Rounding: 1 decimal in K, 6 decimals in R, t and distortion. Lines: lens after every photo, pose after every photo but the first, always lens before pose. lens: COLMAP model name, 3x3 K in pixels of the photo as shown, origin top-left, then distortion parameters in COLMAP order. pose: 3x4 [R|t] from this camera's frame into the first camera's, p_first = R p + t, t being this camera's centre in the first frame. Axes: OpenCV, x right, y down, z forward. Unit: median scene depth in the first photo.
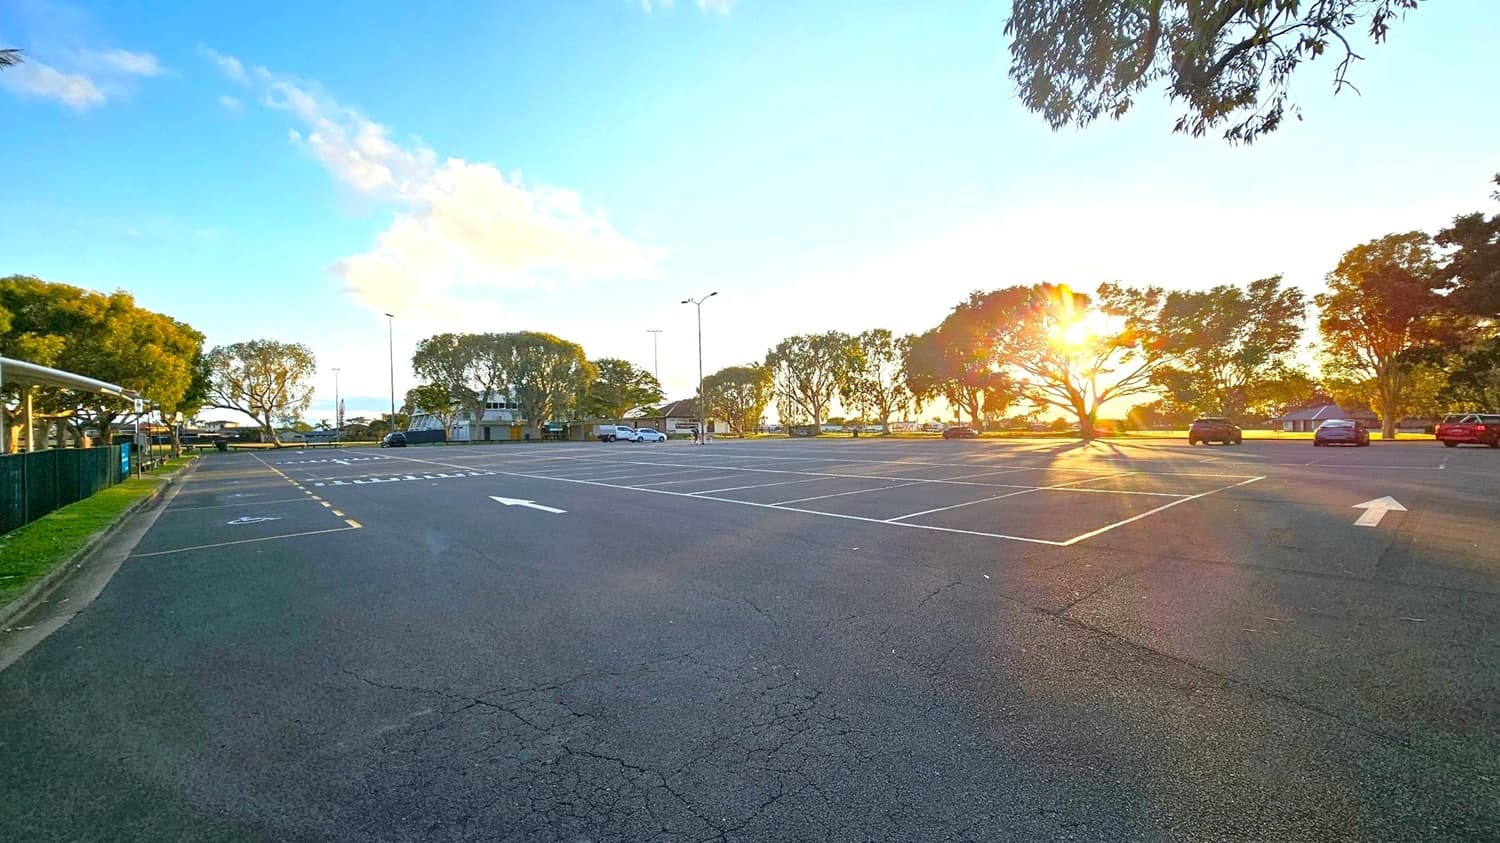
lens RADIAL K [[617.2, 0, 745.5], [0, 617.2, 440.8], [0, 0, 1]] dist [0.001431, -0.000023]
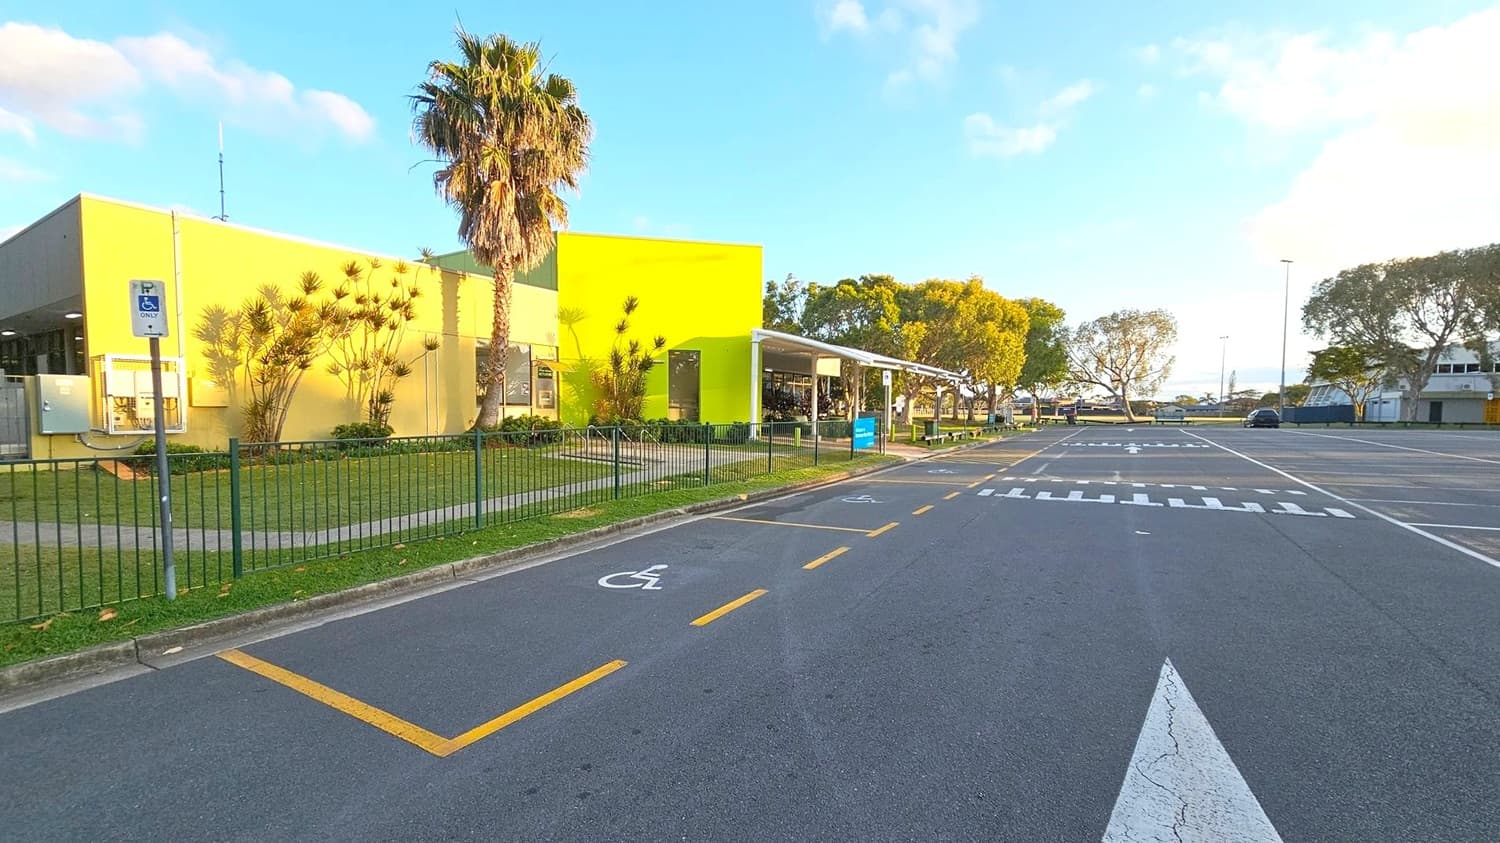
lens RADIAL K [[609.7, 0, 761.8], [0, 609.7, 448.1], [0, 0, 1]] dist [0.022881, -0.010912]
pose [[0.324144, 0.076455, -0.942913, -0.038584], [-0.025467, 0.997073, 0.072092, -0.002881], [0.945665, 0.000645, 0.325143, 0.140542]]
